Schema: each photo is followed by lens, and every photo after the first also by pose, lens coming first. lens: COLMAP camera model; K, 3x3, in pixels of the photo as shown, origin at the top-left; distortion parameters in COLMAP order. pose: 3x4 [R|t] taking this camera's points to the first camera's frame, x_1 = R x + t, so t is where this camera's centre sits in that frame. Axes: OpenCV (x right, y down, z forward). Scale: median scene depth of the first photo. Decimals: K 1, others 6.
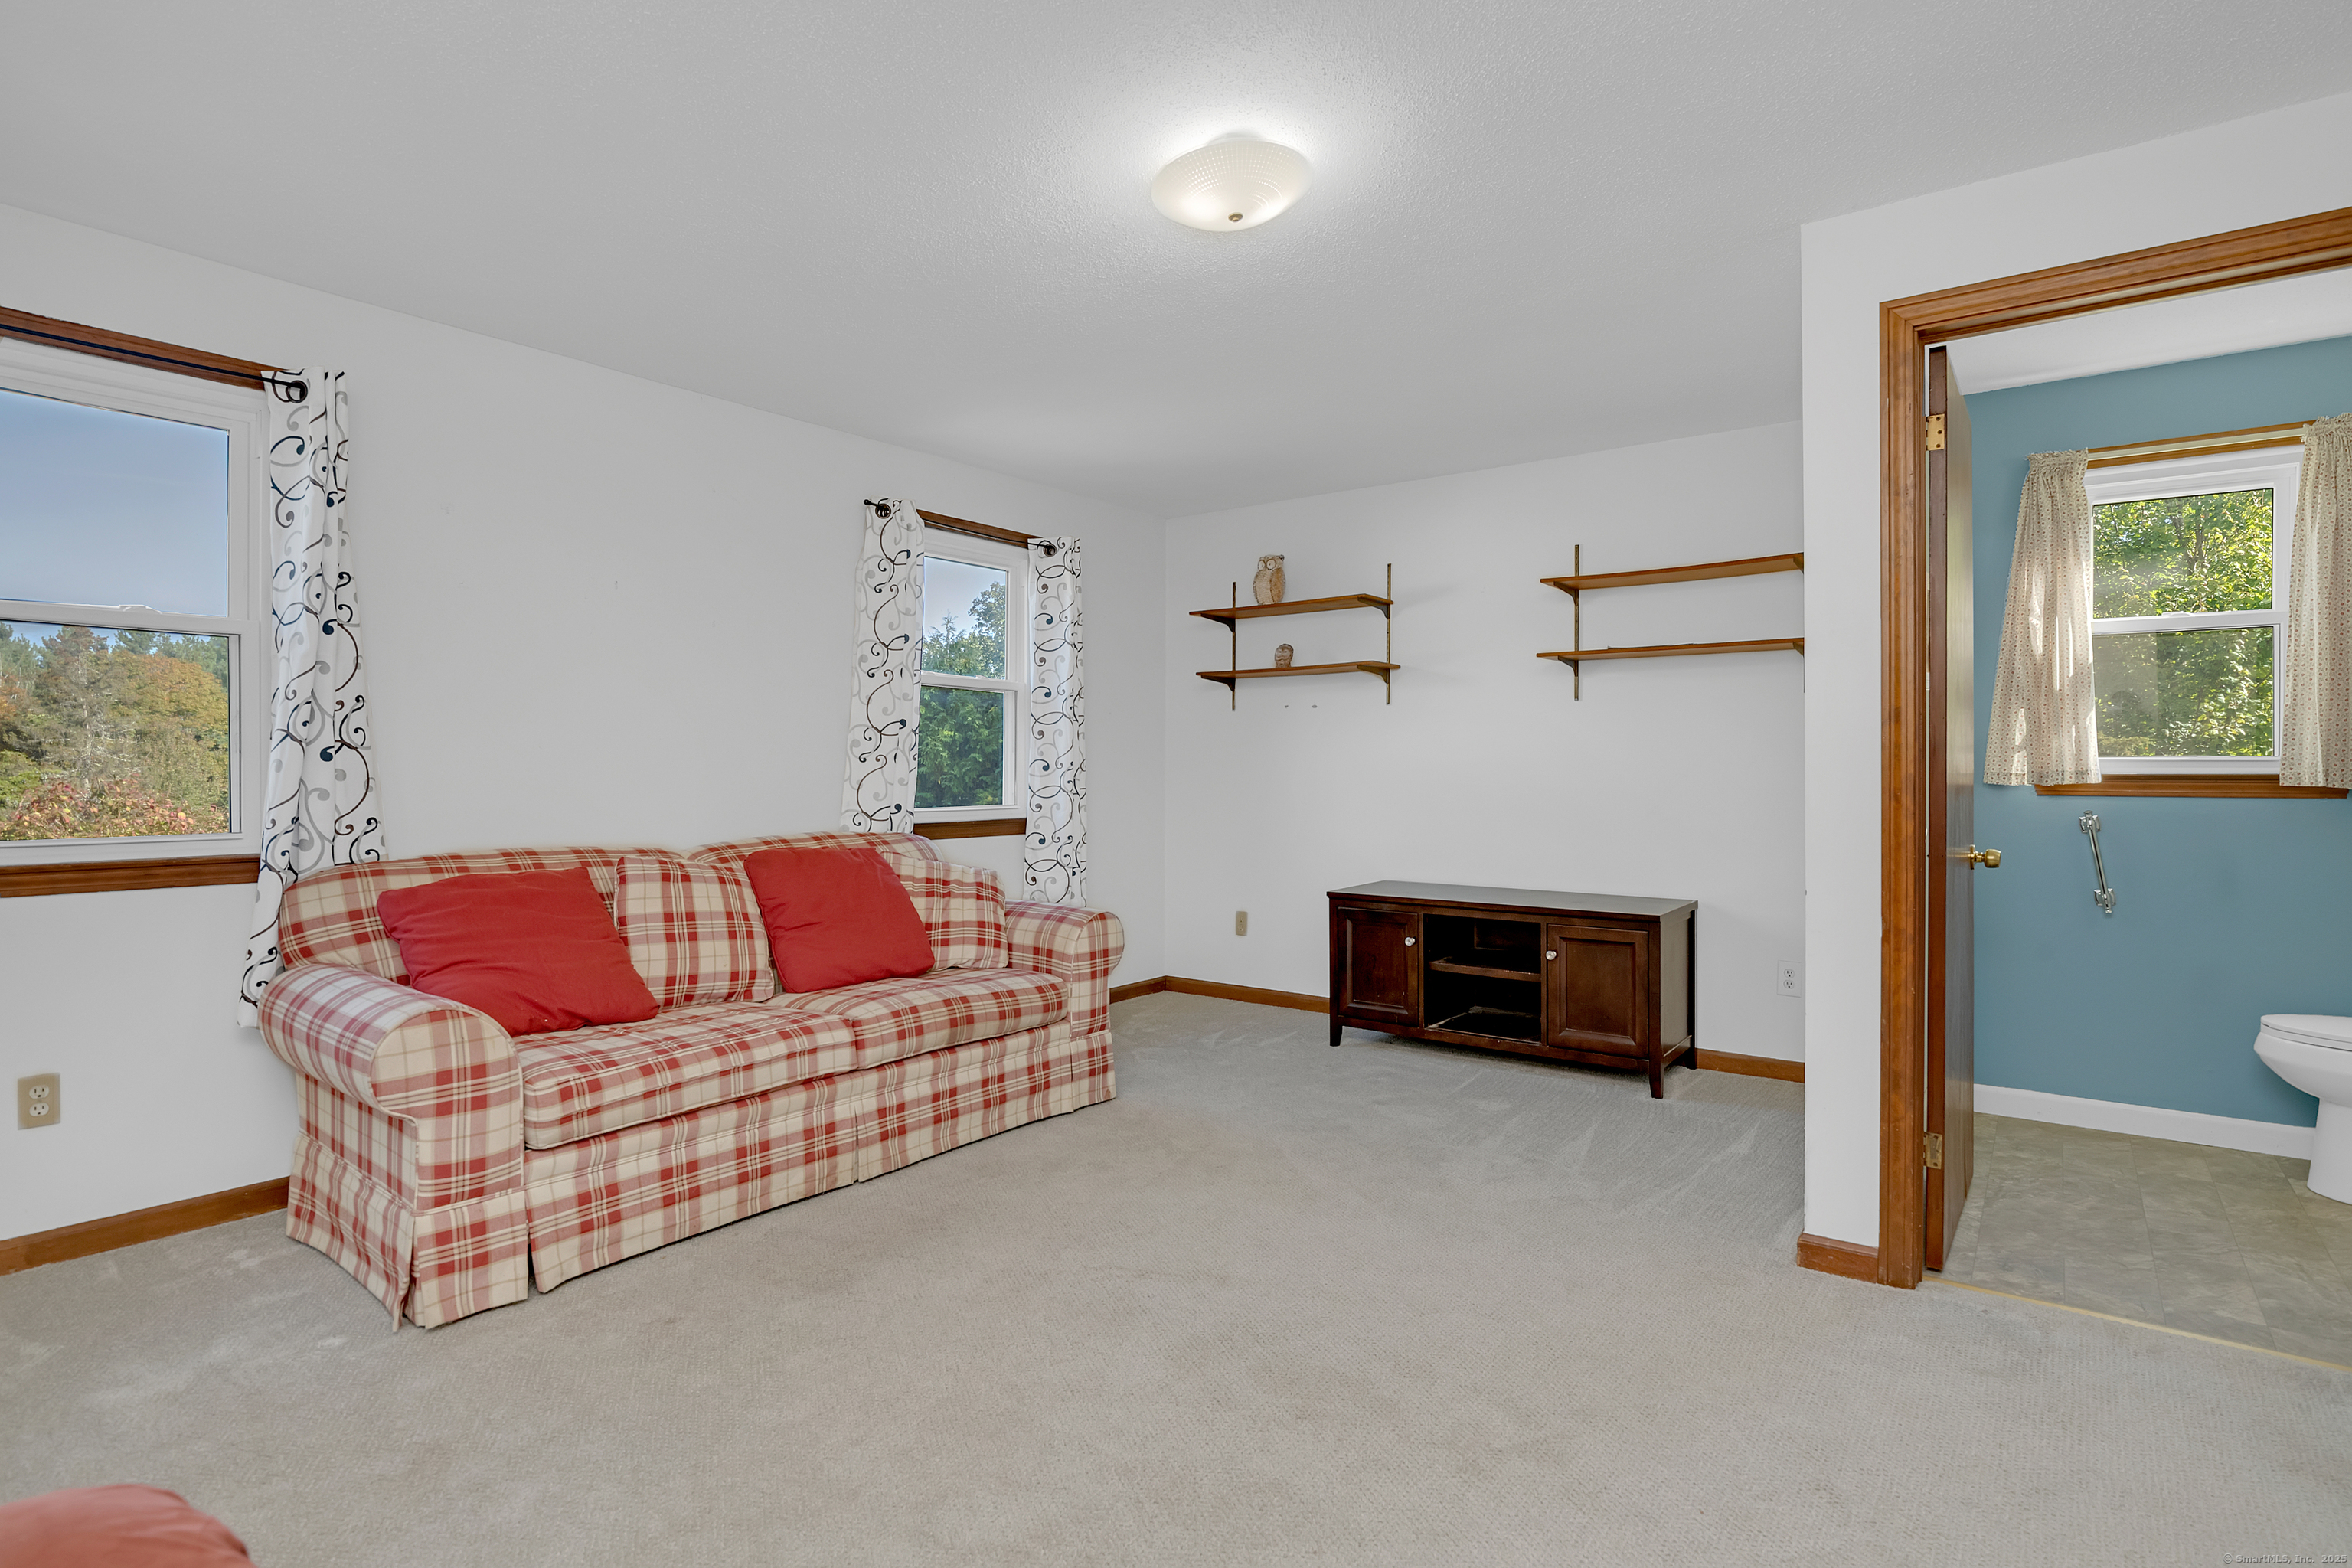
lens RADIAL K [[1175.8, 0, 1199.4], [0, 1175.8, 769.7], [0, 0, 1]] dist [-0.013324, -0.002122]
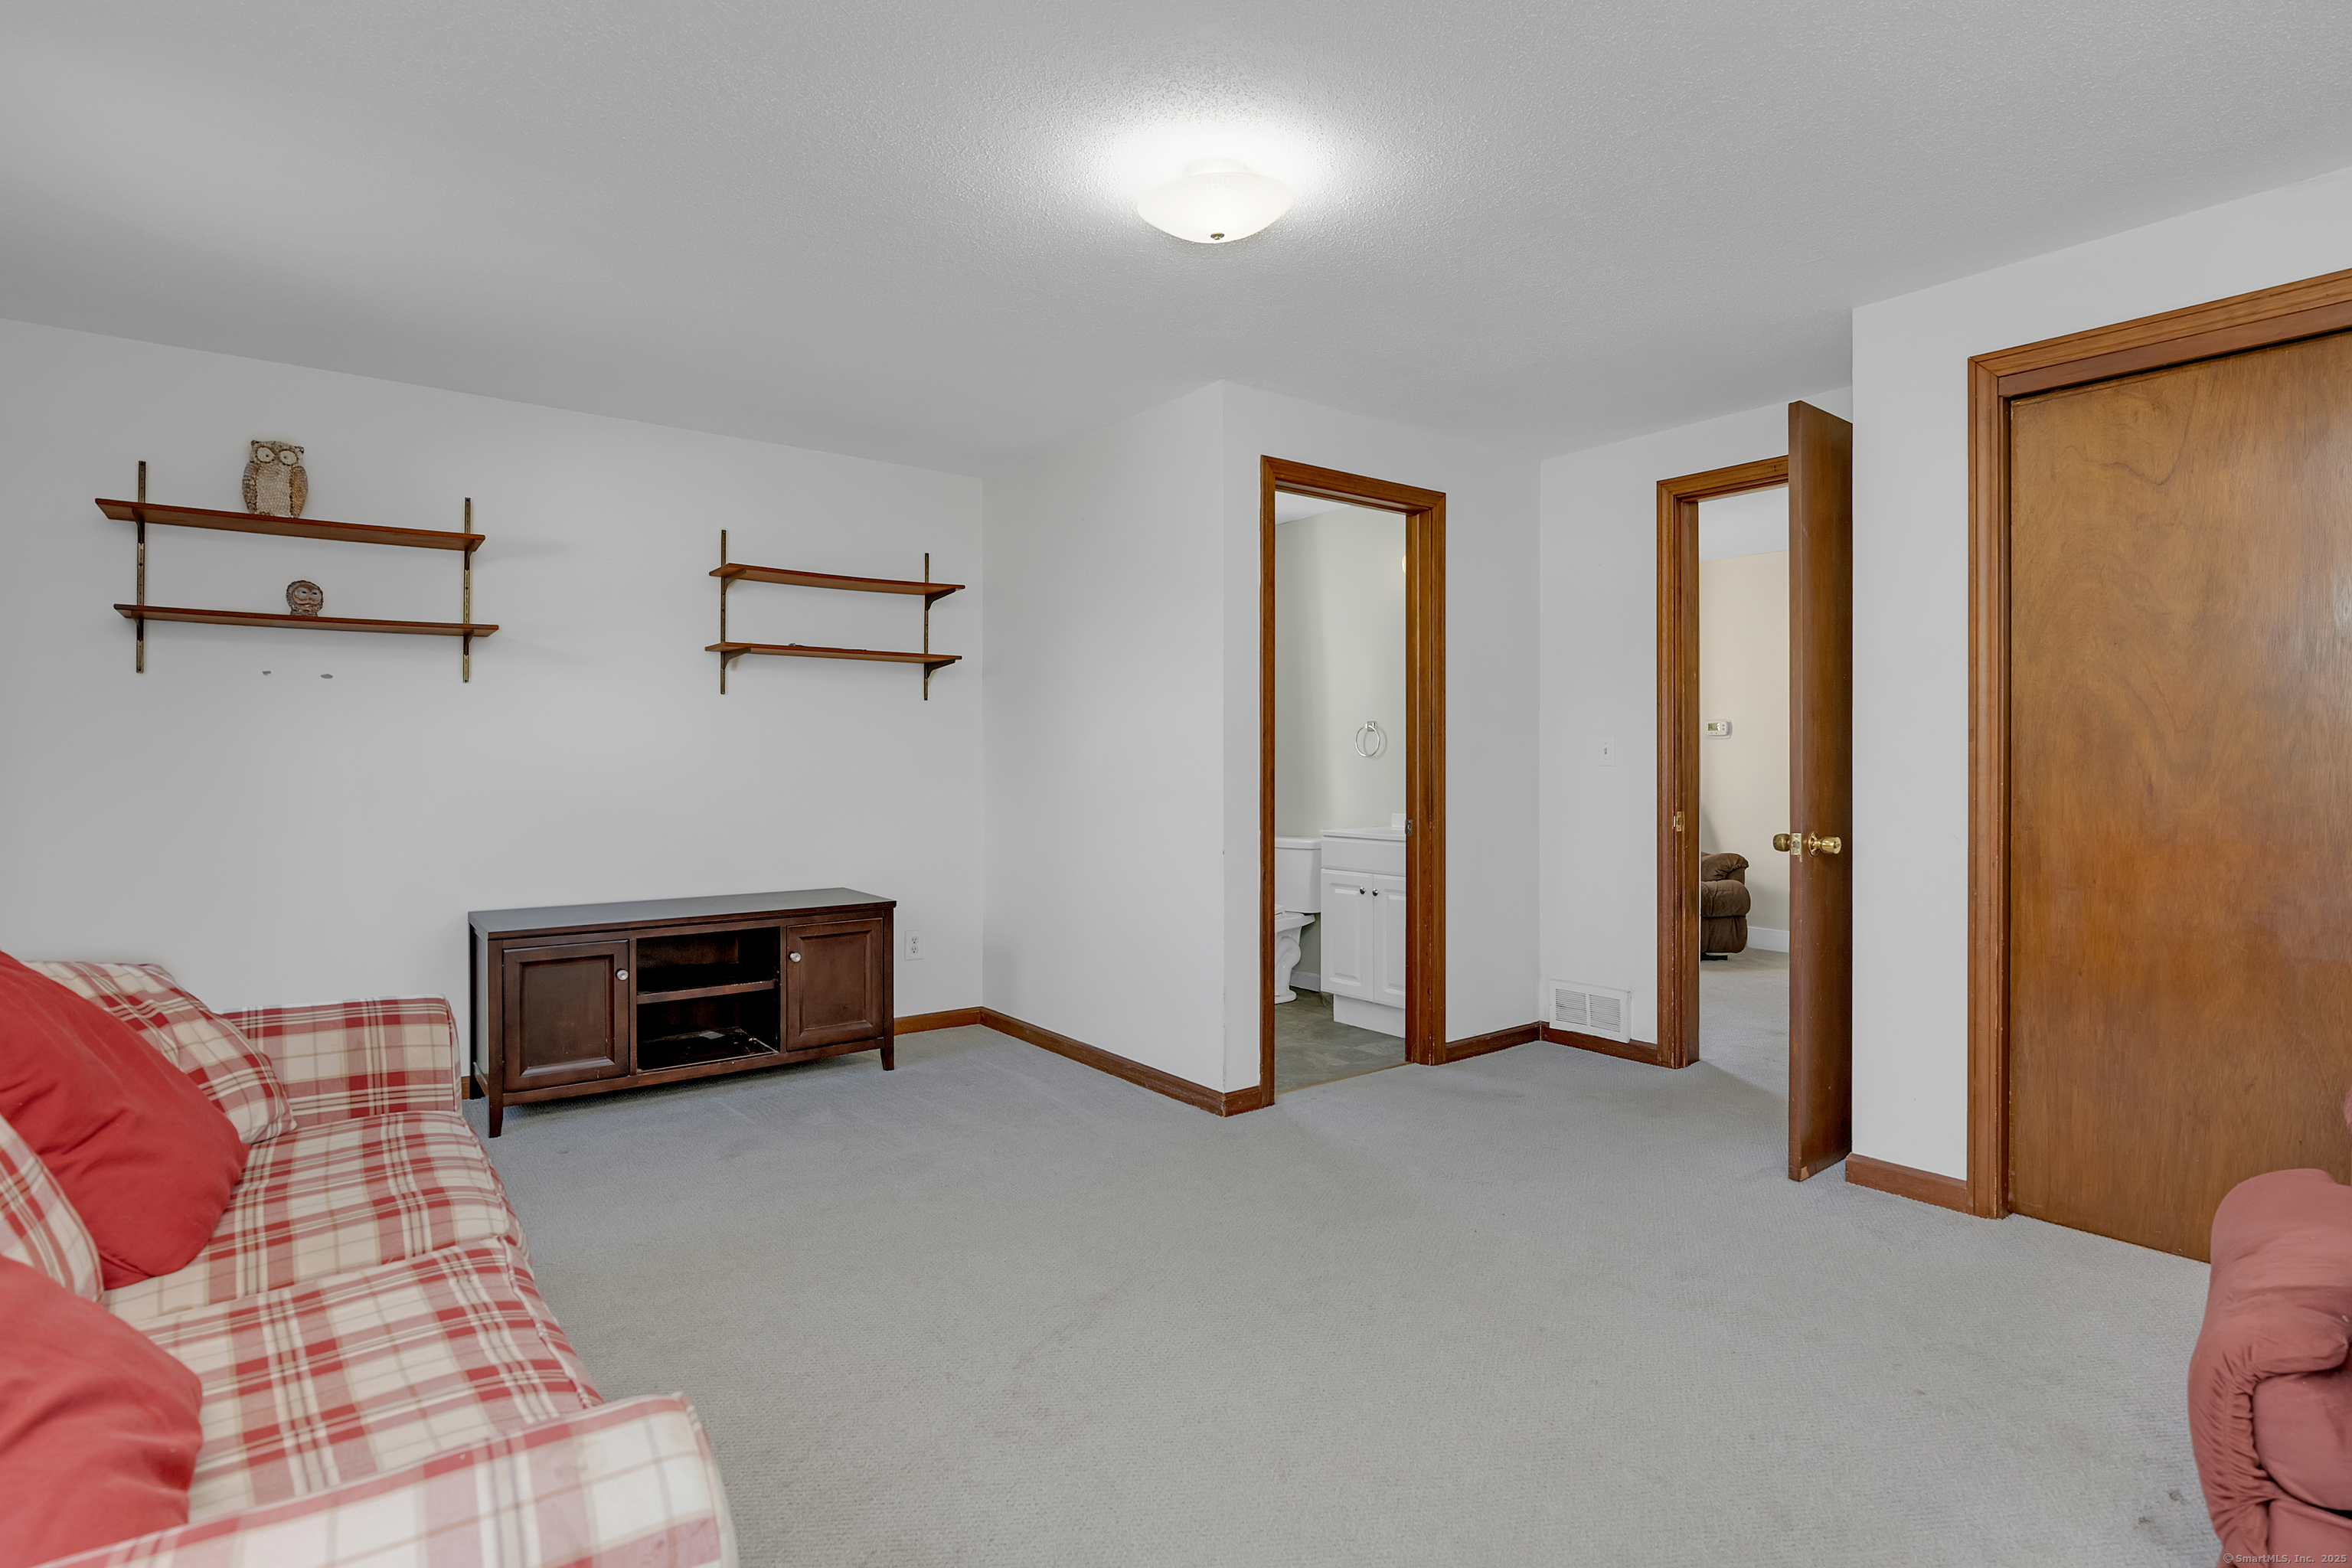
lens RADIAL K [[1175.8, 0, 1192.8], [0, 1175.8, 769.4], [0, 0, 1]] dist [-0.013324, -0.002122]
pose [[0.255497, -0.009017, 0.966768, -0.485951], [0.002005, 0.999959, 0.008796, -0.004798], [-0.966808, -0.000309, 0.255505, 0.377854]]
